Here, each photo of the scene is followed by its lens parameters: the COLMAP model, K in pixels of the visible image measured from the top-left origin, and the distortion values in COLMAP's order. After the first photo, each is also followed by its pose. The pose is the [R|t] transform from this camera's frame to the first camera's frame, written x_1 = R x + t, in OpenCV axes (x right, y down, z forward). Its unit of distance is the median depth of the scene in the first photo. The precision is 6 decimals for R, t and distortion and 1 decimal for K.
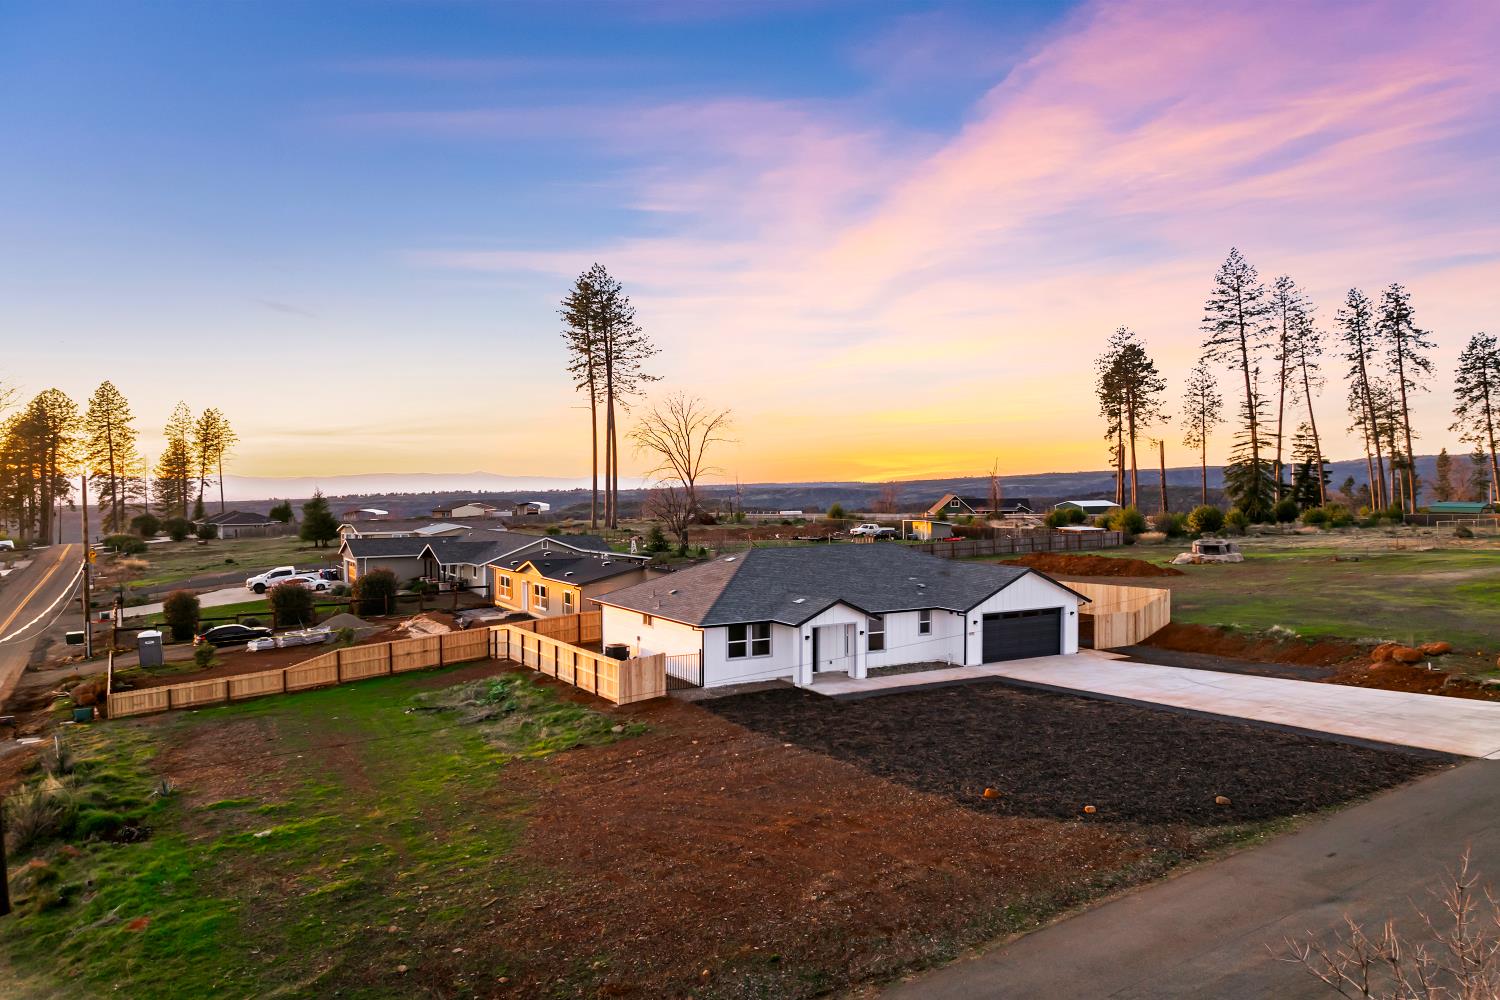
lens RADIAL K [[1077.5, 0, 761.2], [0, 1077.5, 471.8], [0, 0, 1]] dist [-0.033138, 0.000111]
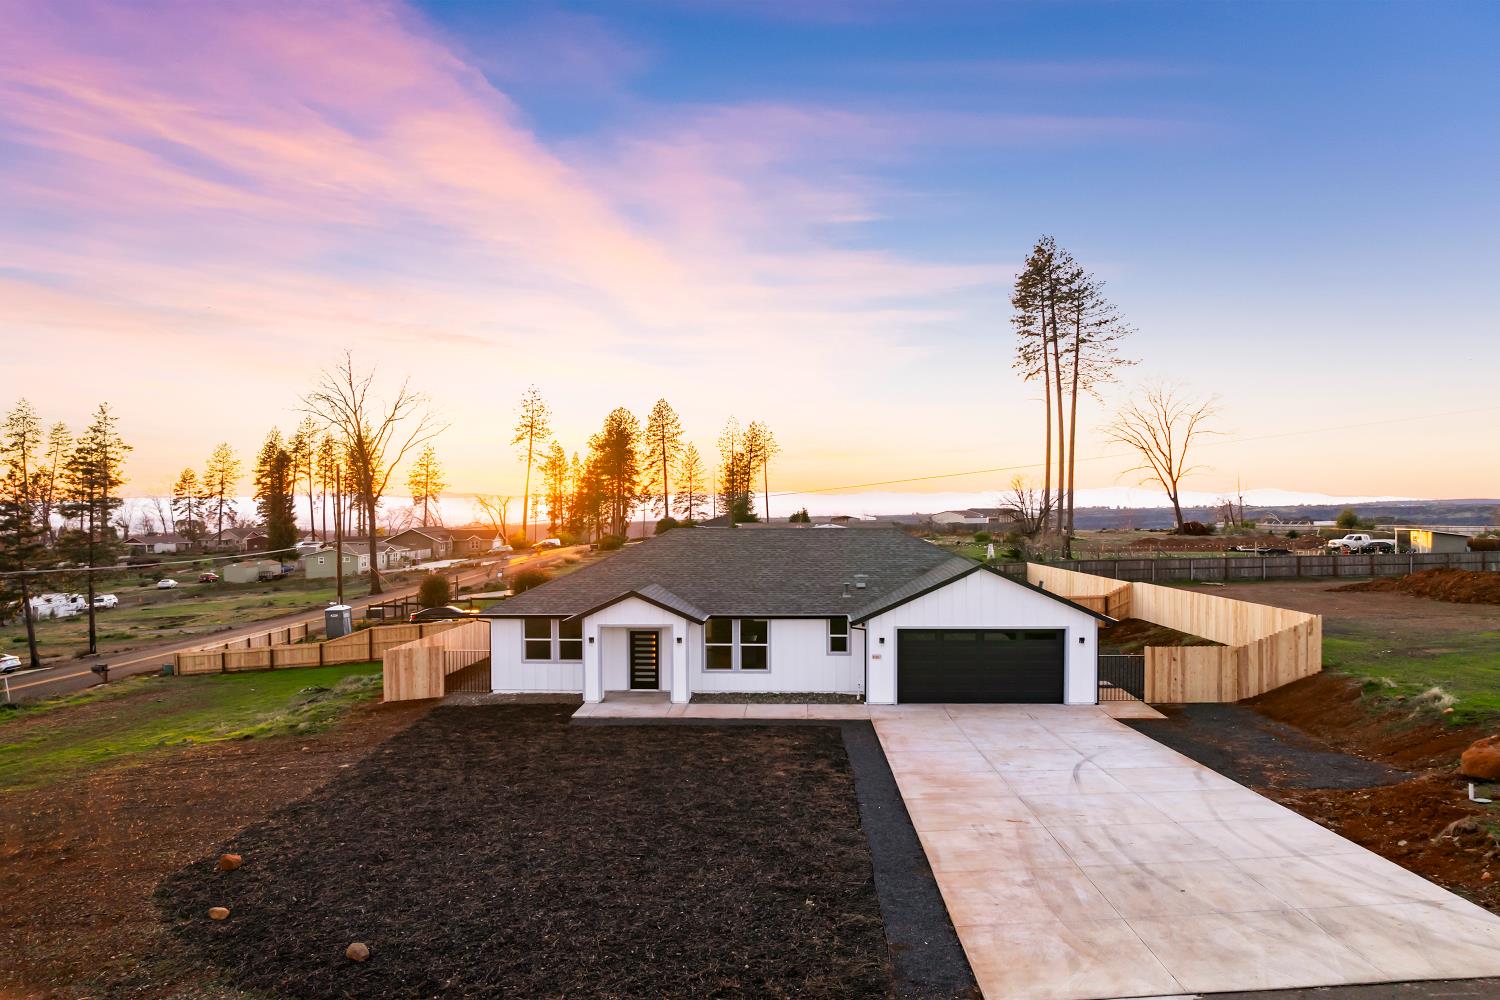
lens RADIAL K [[1119.9, 0, 750.0], [0, 1119.9, 500.0], [0, 0, 1]] dist [-0.036941, 0.000876]
pose [[0.840680, 0.001340, -0.541530, 0.507839], [0.005349, 0.999928, 0.010778, 0.043726], [0.541506, -0.011958, 0.840612, 0.364849]]
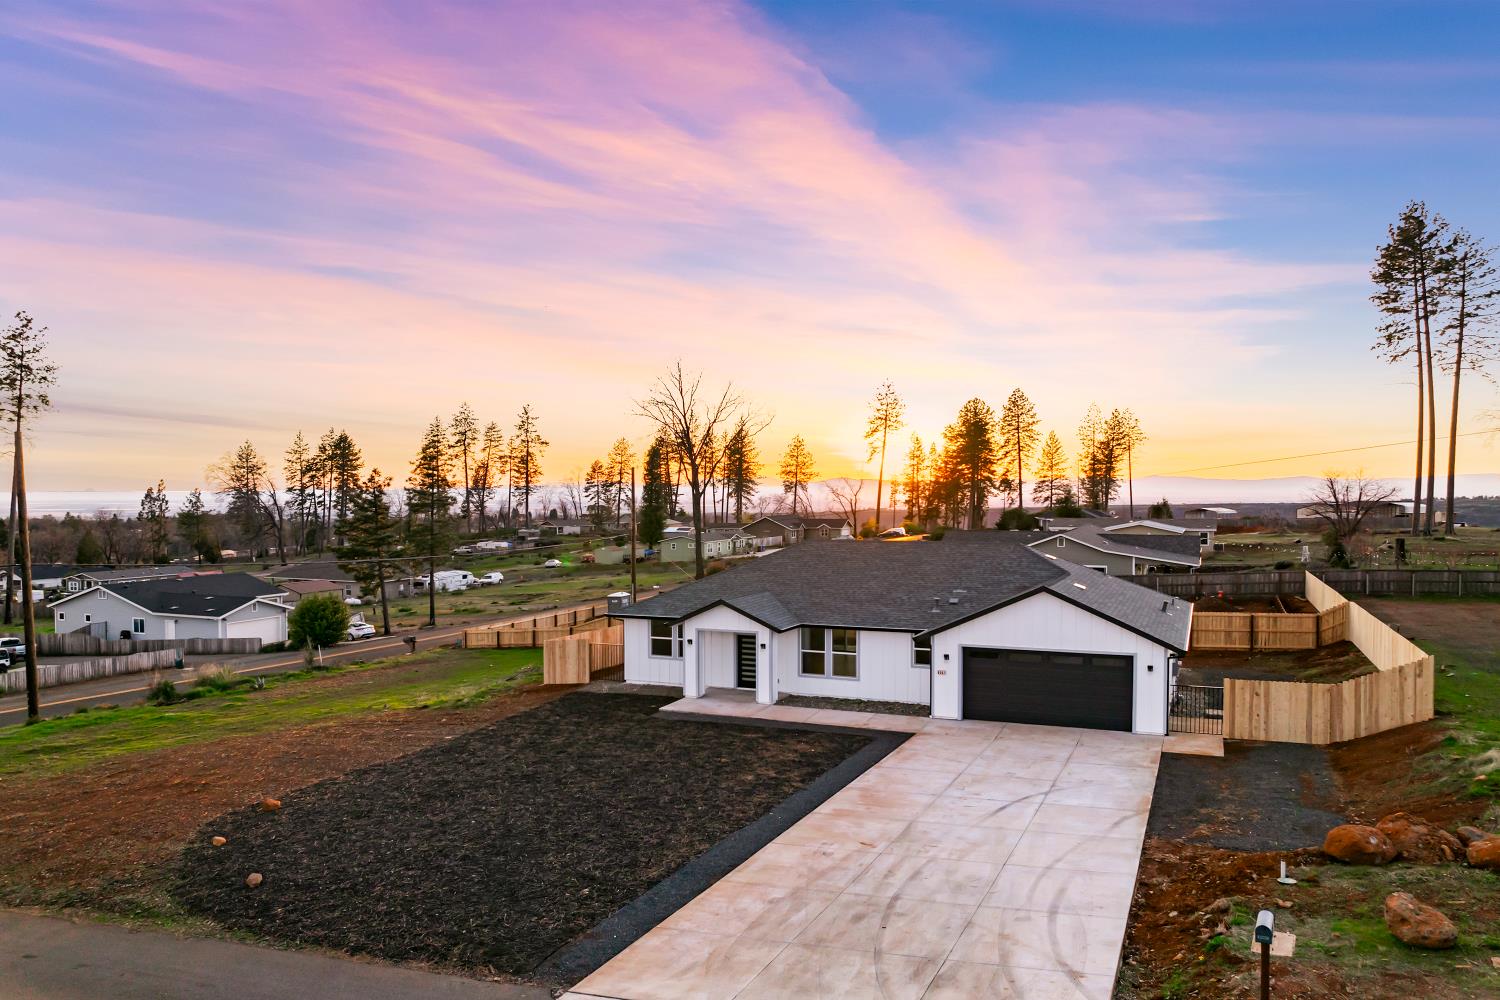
lens RADIAL K [[1094.9, 0, 742.1], [0, 1094.9, 502.1], [0, 0, 1]] dist [-0.040913, -0.001104]
pose [[0.598471, 0.014791, -0.801008, 0.682168], [0.006848, 0.999699, 0.023576, 0.022310], [0.801115, -0.019595, 0.598189, 0.472508]]
